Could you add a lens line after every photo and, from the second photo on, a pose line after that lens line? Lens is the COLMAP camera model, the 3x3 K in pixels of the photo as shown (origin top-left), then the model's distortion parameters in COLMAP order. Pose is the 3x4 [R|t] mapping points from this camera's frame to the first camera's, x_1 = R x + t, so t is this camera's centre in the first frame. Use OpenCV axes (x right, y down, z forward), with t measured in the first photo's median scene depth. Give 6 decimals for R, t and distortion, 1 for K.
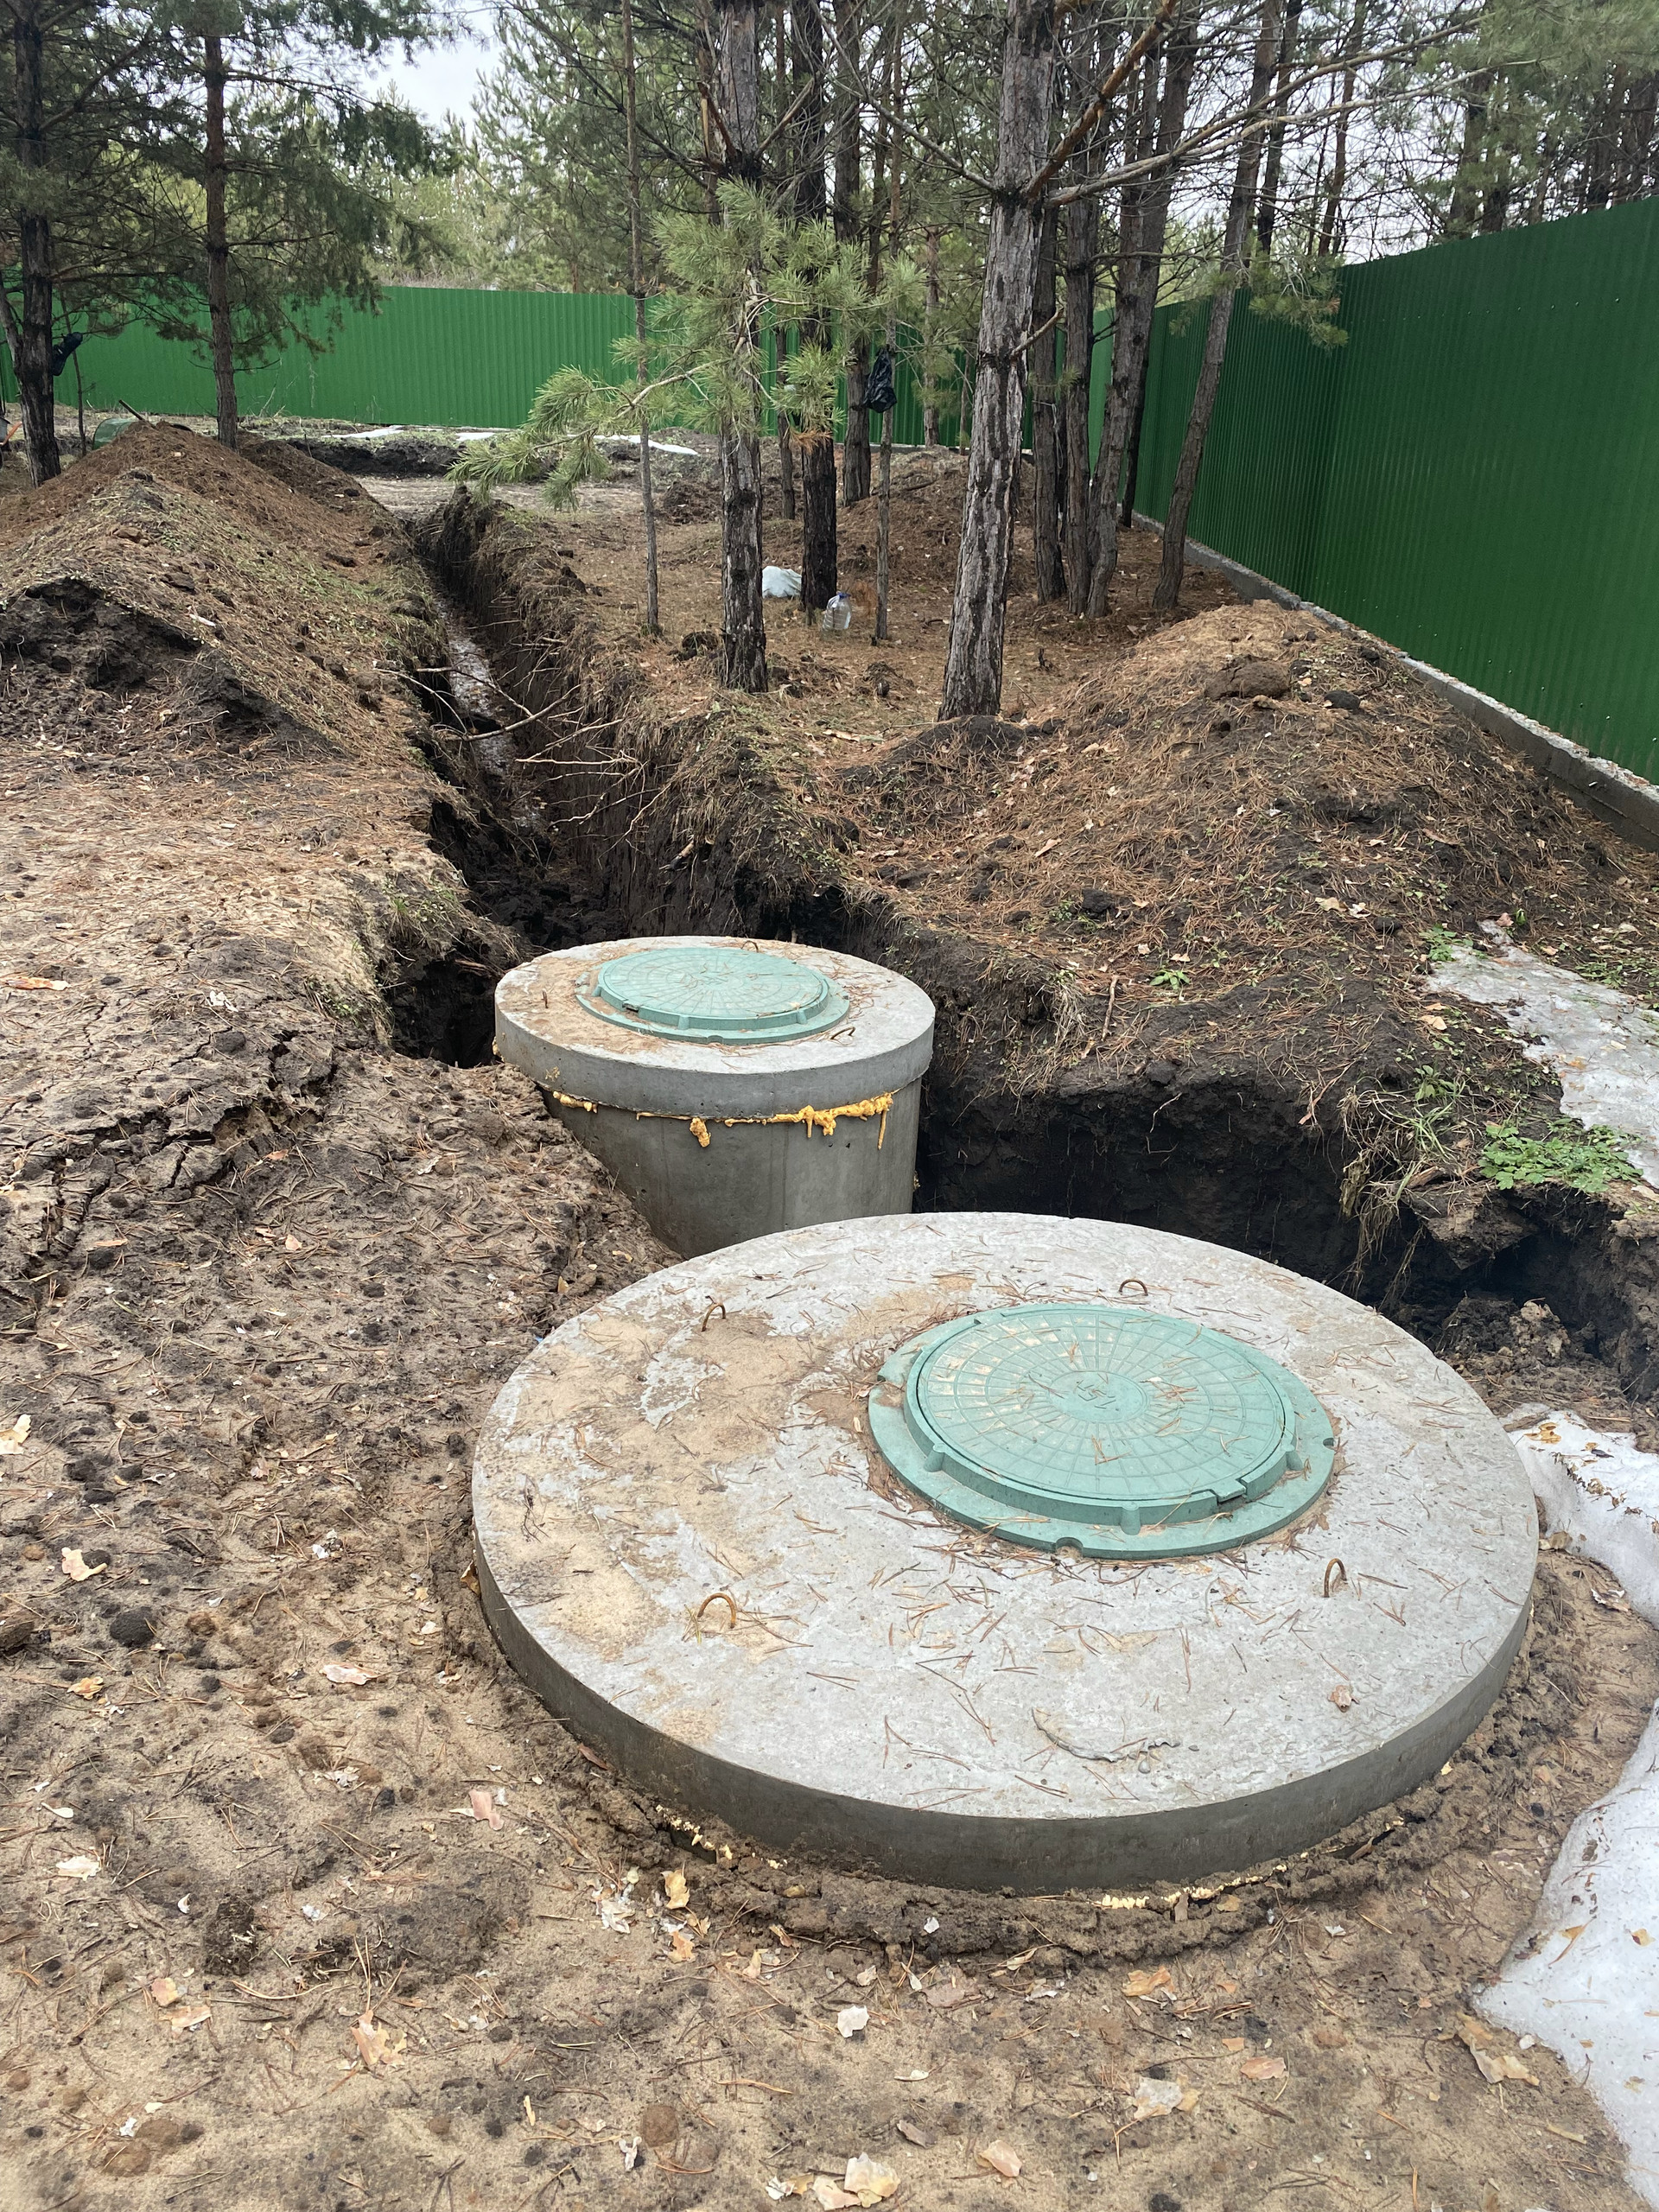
lens RADIAL K [[1699.4, 0, 829.5], [0, 1699.4, 1106.0], [0, 0, 1]] dist [0.040415, -0.002687]
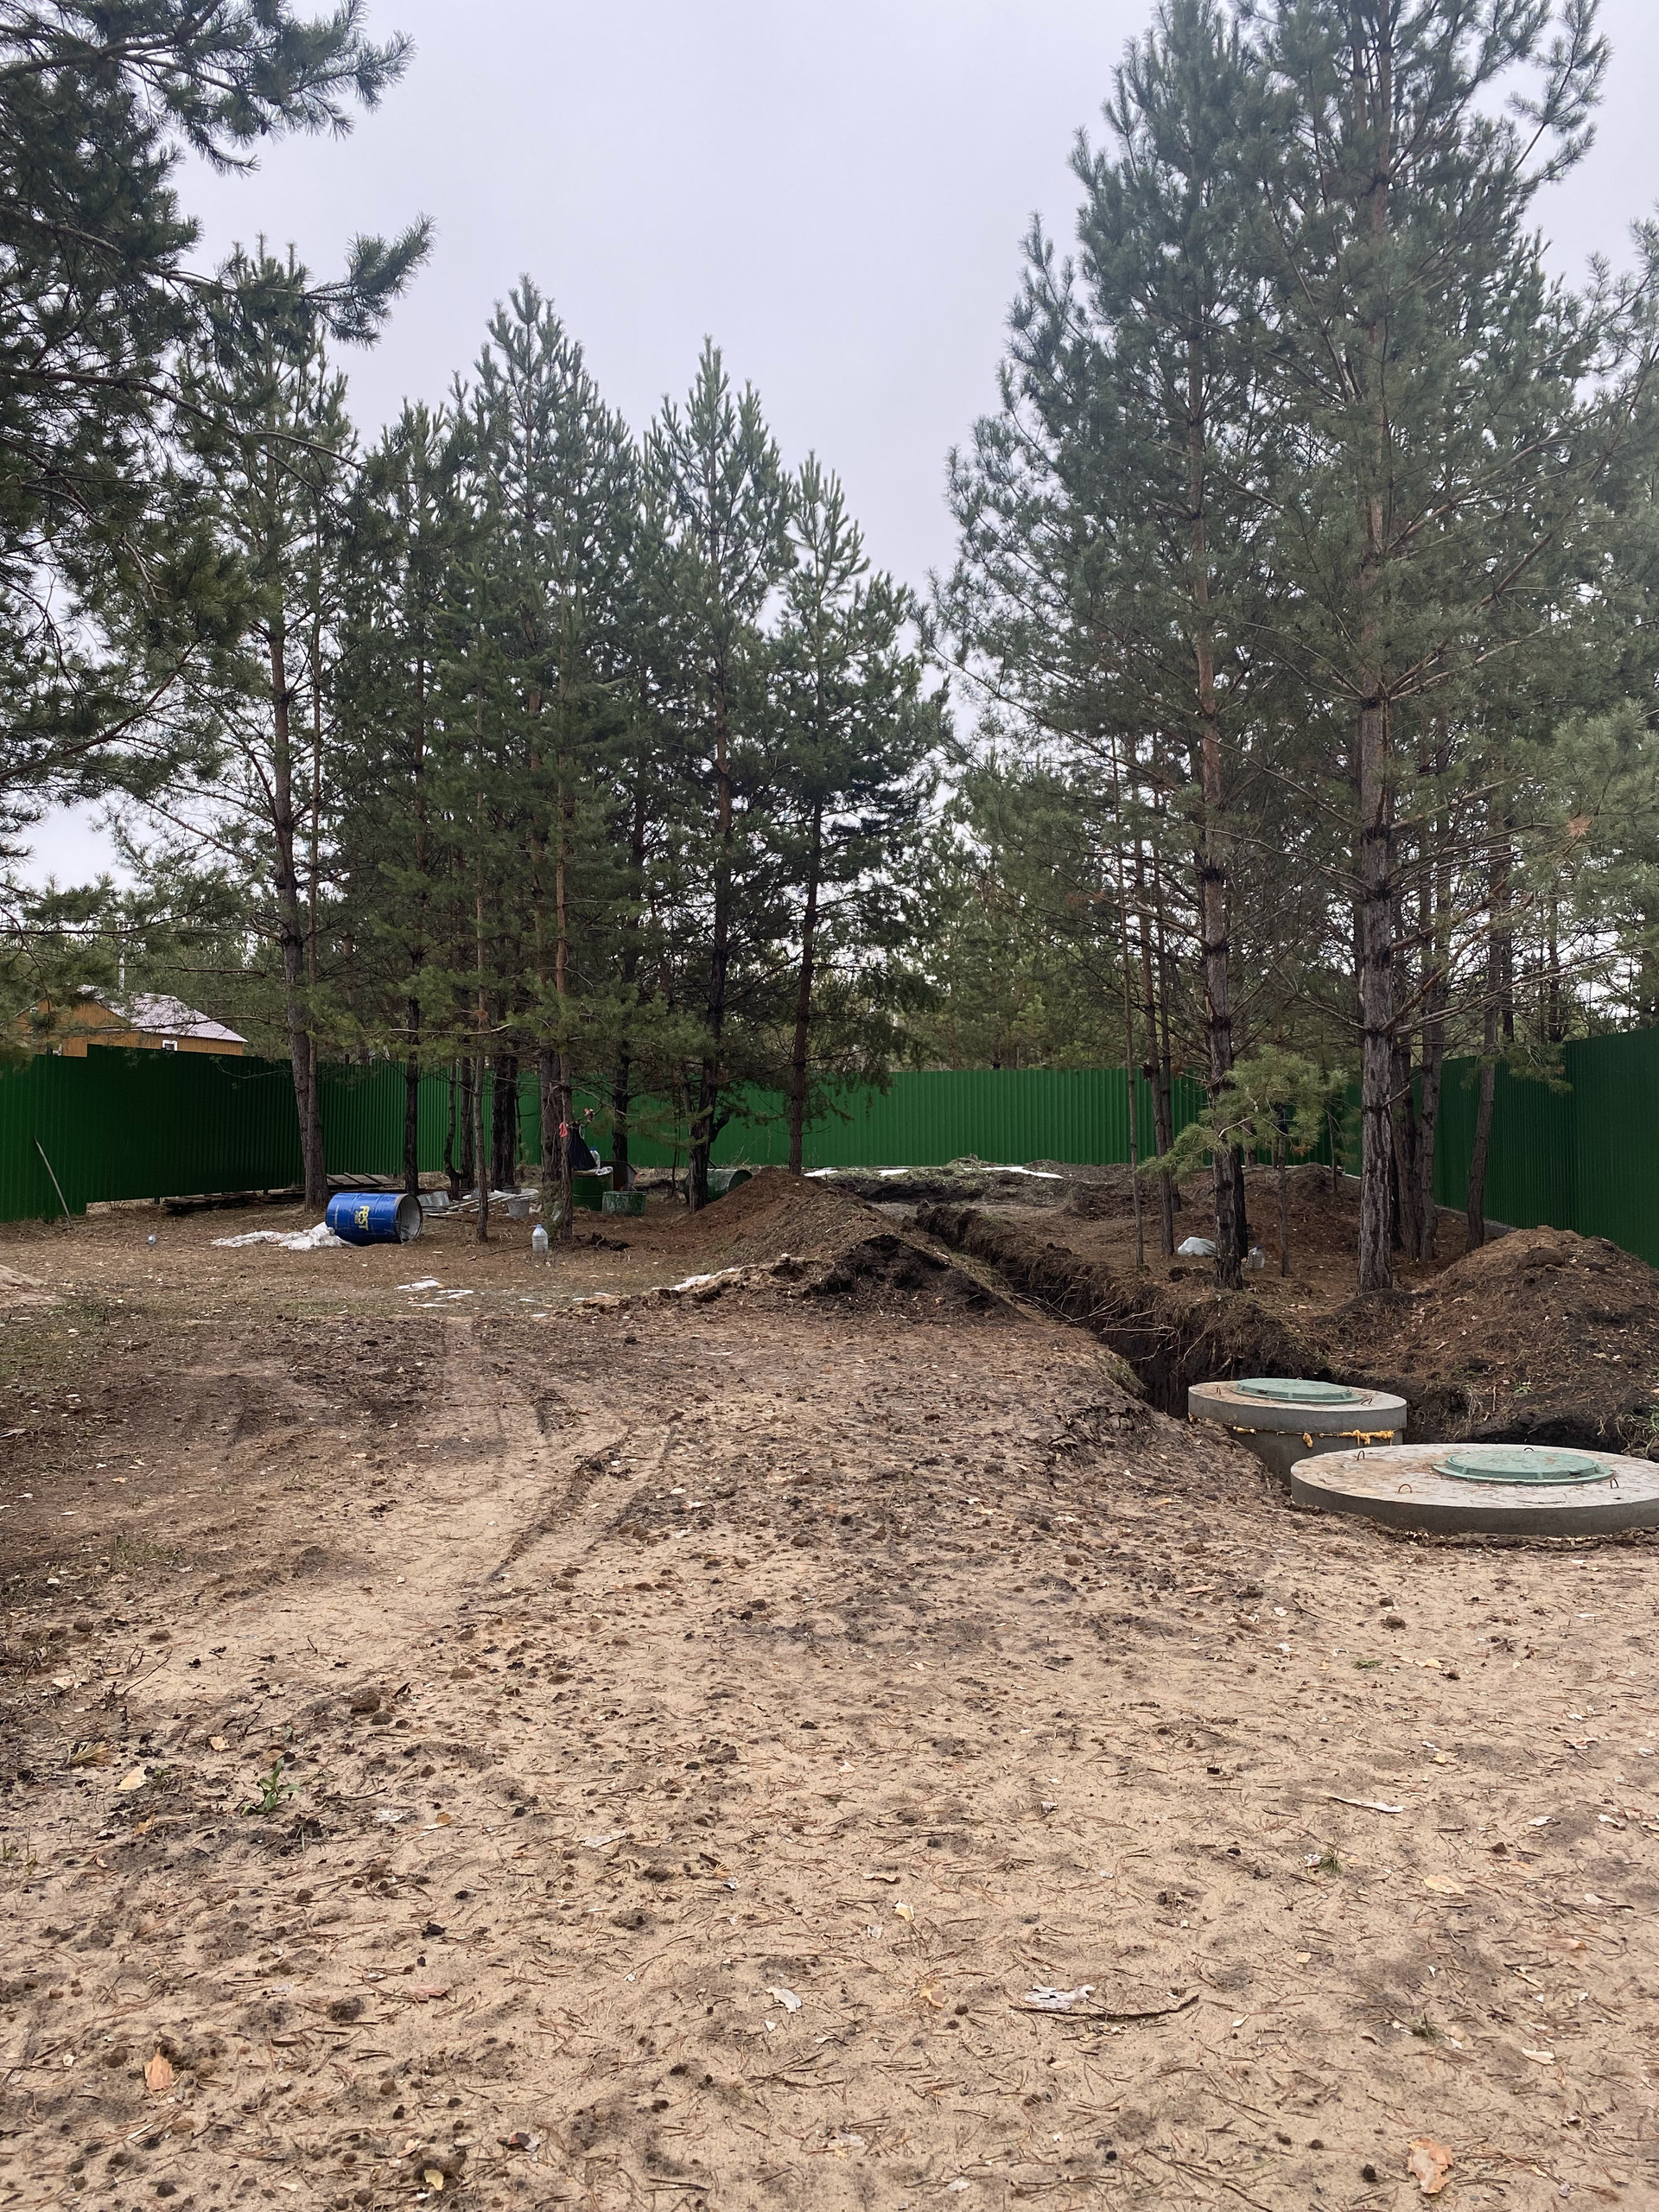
lens RADIAL K [[1678.8, 0, 829.5], [0, 1678.8, 1106.0], [0, 0, 1]] dist [0.012635, -0.002463]
pose [[0.986824, -0.041421, -0.156409, -0.224182], [-0.024584, 0.917069, -0.397969, 0.340721], [0.159922, 0.396570, 0.903967, -0.840629]]
